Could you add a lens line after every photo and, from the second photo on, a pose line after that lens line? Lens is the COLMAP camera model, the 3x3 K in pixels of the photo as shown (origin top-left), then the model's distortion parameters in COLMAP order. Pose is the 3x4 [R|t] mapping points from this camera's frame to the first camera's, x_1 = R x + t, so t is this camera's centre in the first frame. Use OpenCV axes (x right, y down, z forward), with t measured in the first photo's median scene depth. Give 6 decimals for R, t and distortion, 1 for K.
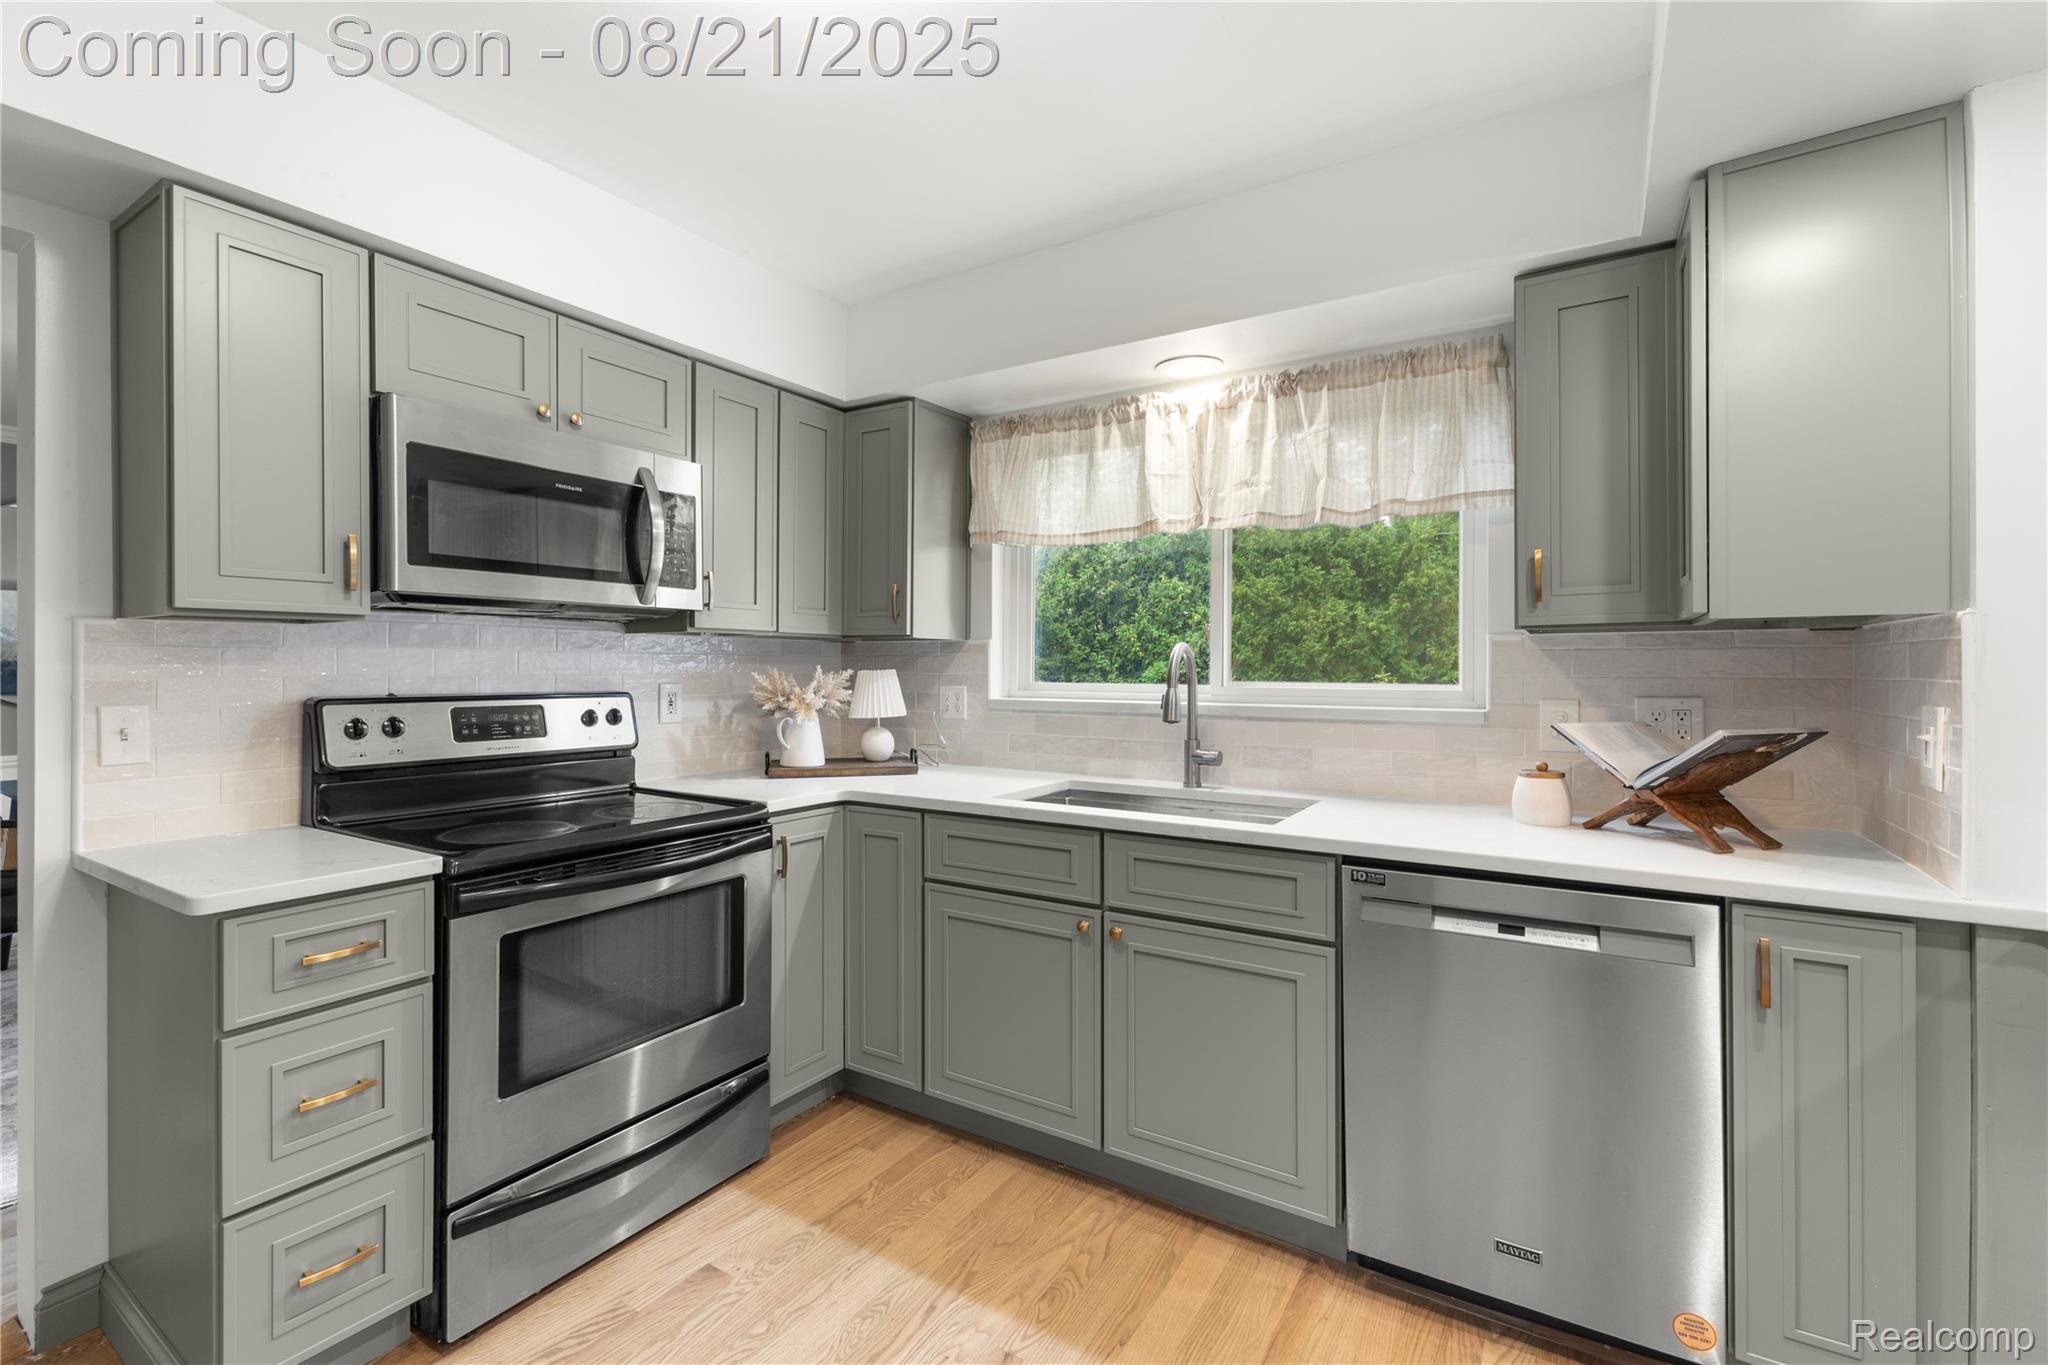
lens RADIAL K [[889.4, 0, 1020.0], [0, 889.4, 666.5], [0, 0, 1]] dist [0.010924, -0.002670]
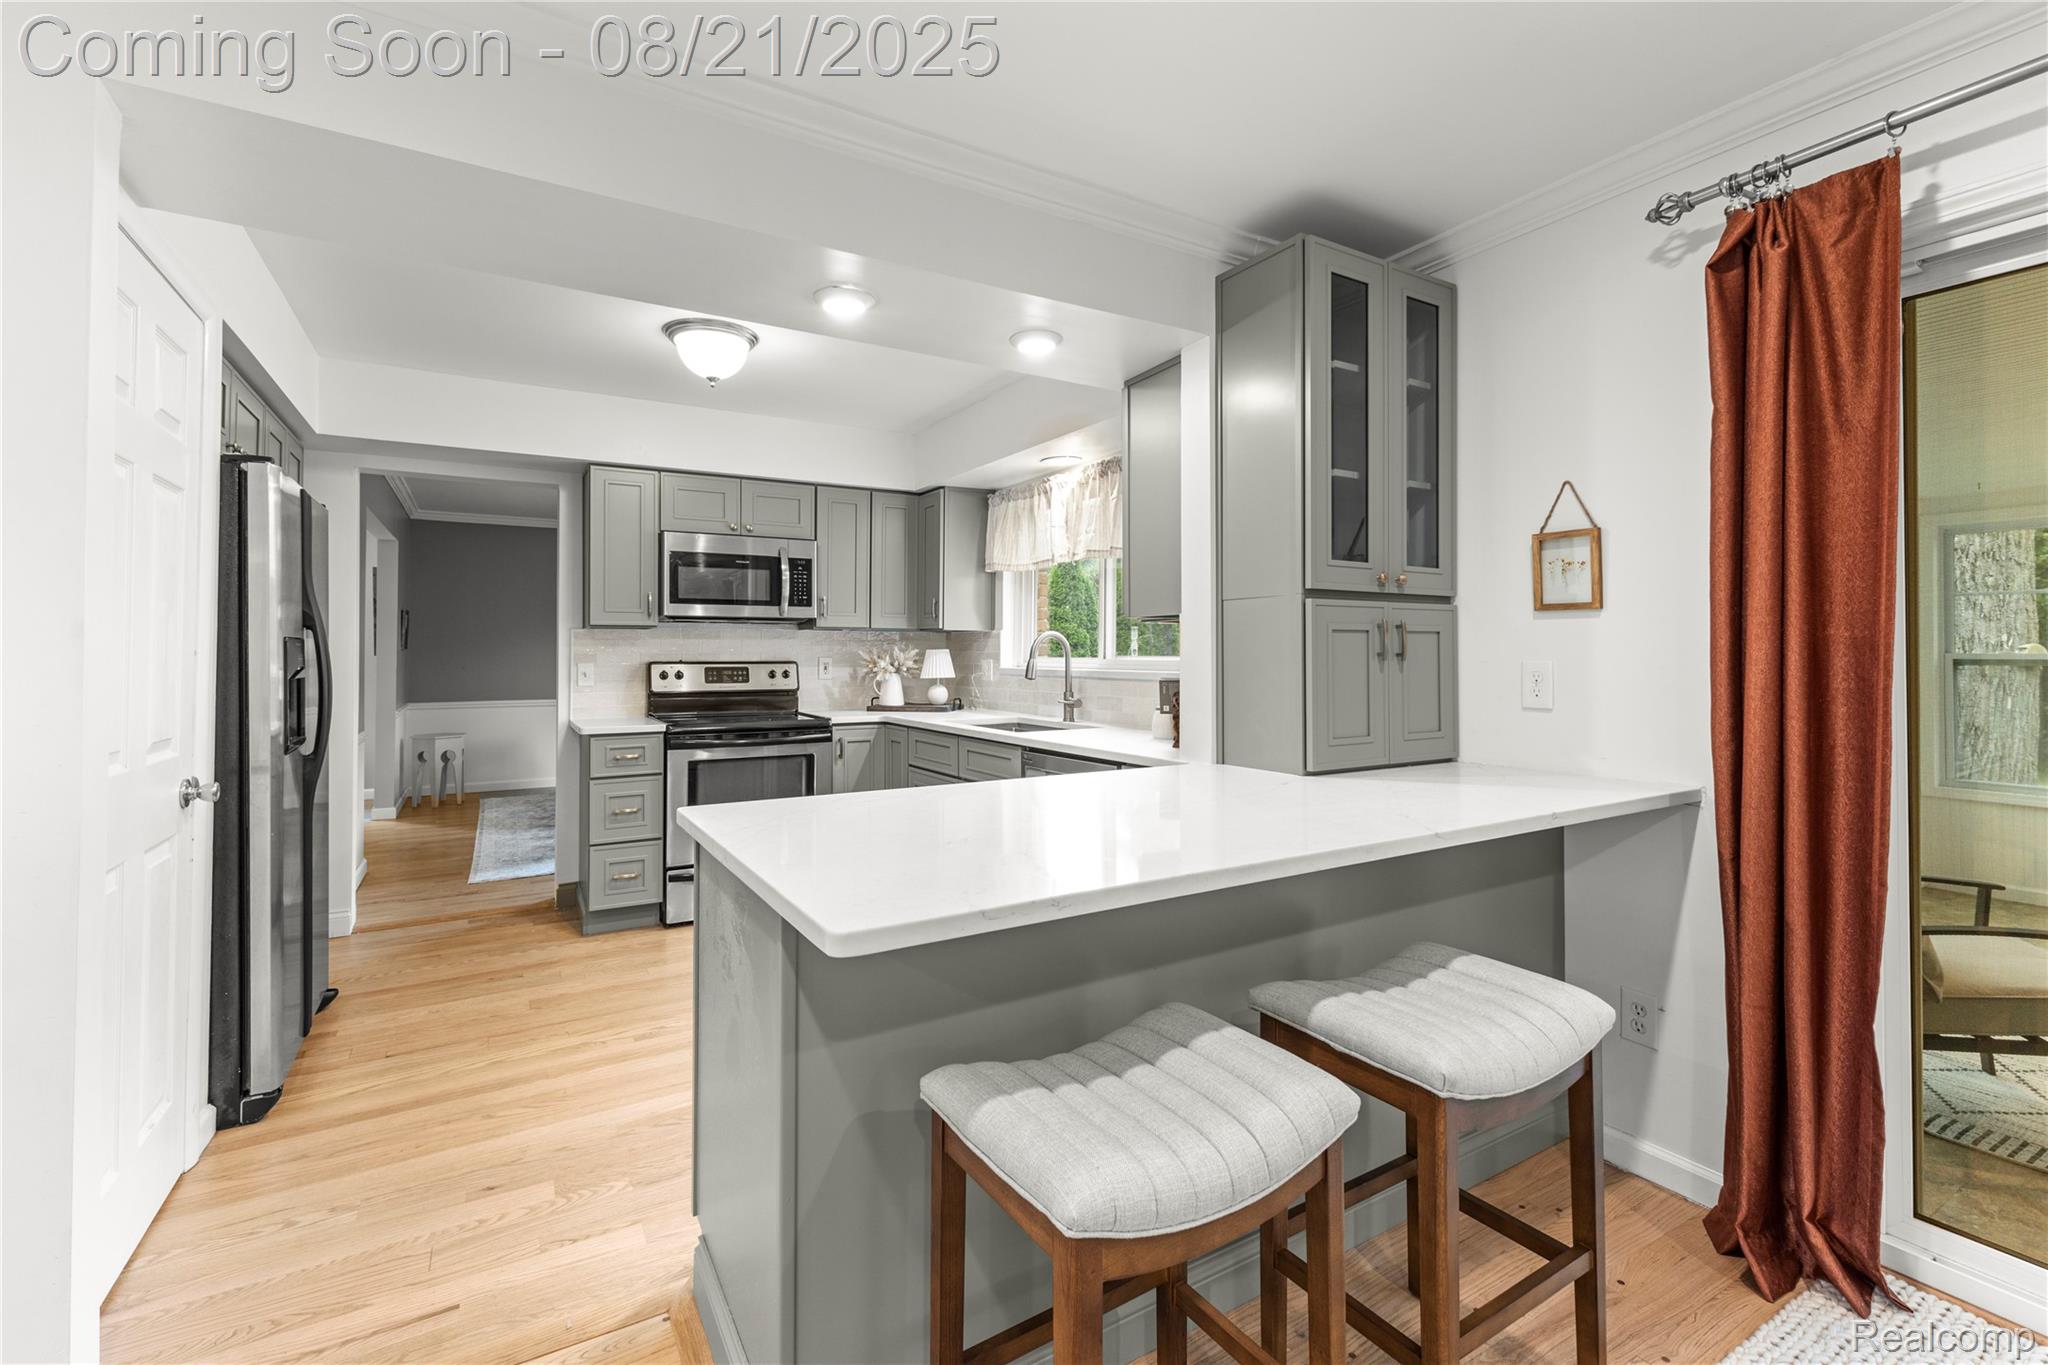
lens RADIAL K [[889.4, 0, 1024.5], [0, 889.4, 643.8], [0, 0, 1]] dist [0.010924, -0.002670]
pose [[0.892187, -0.007327, -0.451606, 0.924508], [0.003011, 0.999943, -0.010276, 0.013587], [0.451656, 0.007809, 0.892158, -0.509437]]
